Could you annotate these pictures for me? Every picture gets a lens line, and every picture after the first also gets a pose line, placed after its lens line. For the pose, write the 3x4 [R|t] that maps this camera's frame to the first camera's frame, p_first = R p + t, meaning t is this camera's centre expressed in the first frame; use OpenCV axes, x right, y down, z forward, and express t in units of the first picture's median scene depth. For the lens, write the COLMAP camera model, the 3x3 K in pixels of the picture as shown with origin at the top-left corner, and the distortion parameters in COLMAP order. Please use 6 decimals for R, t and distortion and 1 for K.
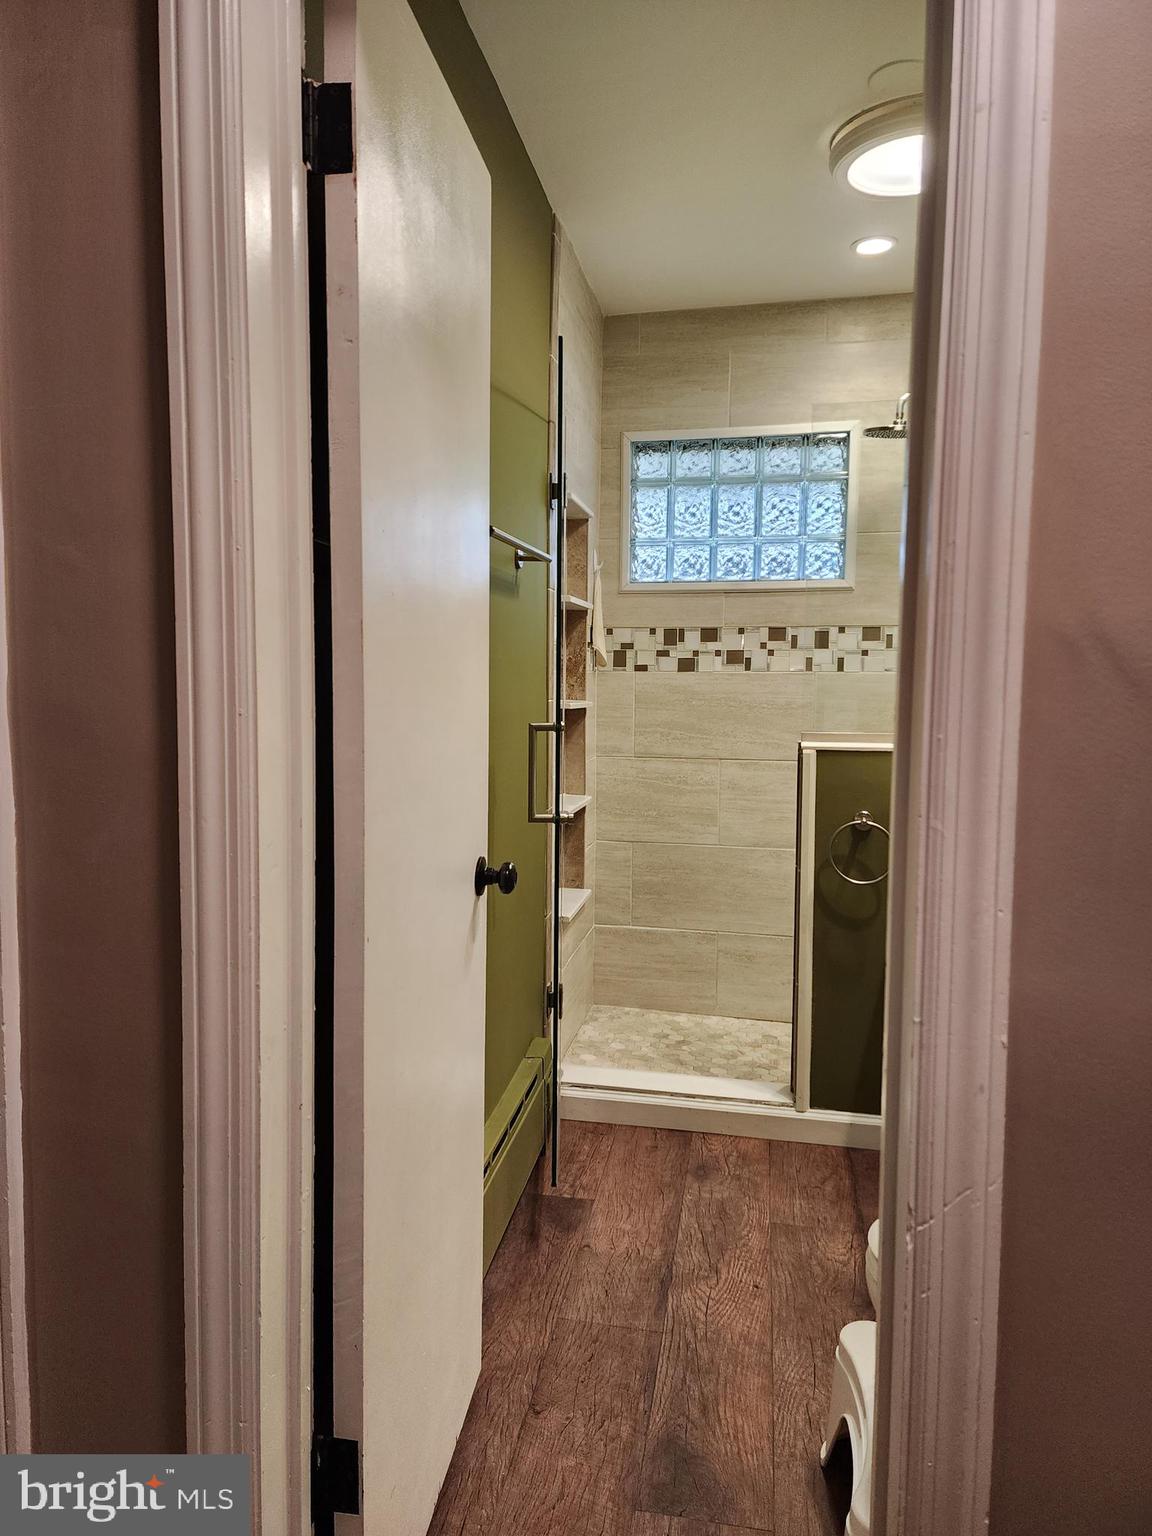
lens RADIAL K [[1021.7, 0, 560.5], [0, 1021.7, 755.4], [0, 0, 1]] dist [0.083786, -0.079748]
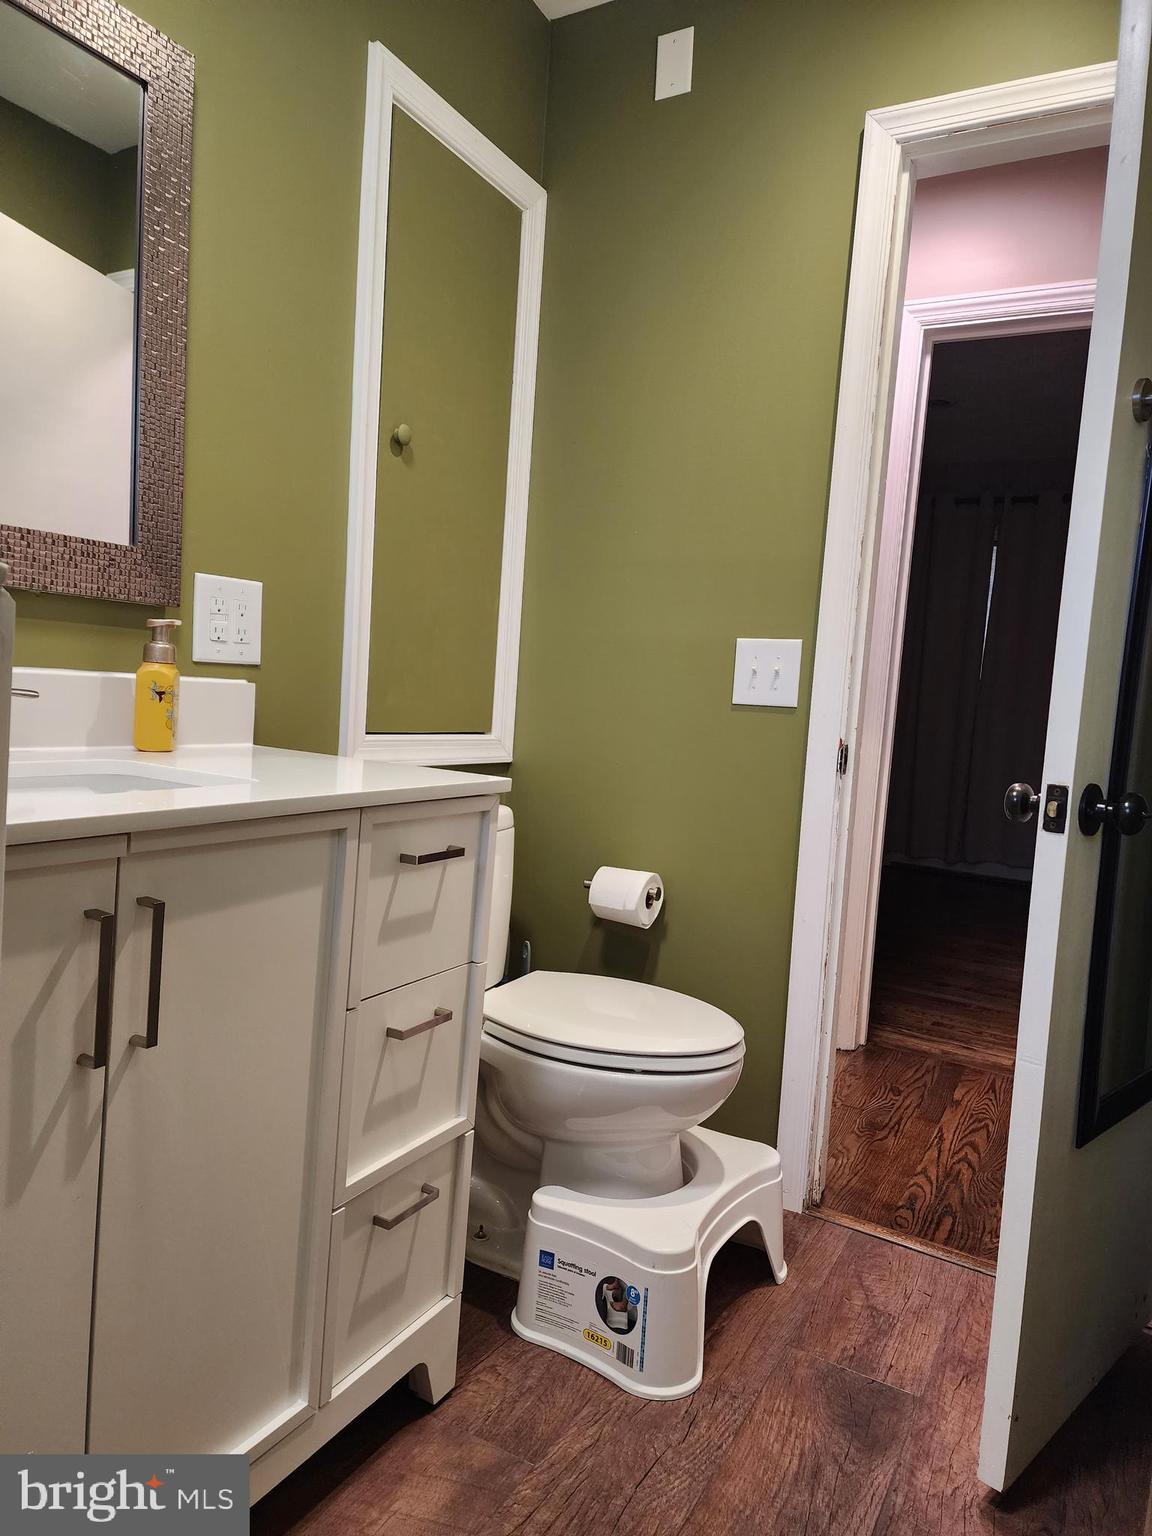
lens RADIAL K [[1021.7, 0, 569.8], [0, 1021.7, 779.9], [0, 0, 1]] dist [0.083786, -0.079748]
pose [[-0.947203, -0.100249, 0.304560, 0.067586], [-0.049670, 0.984276, 0.169509, -0.004765], [-0.316765, 0.145432, -0.937288, 0.916637]]
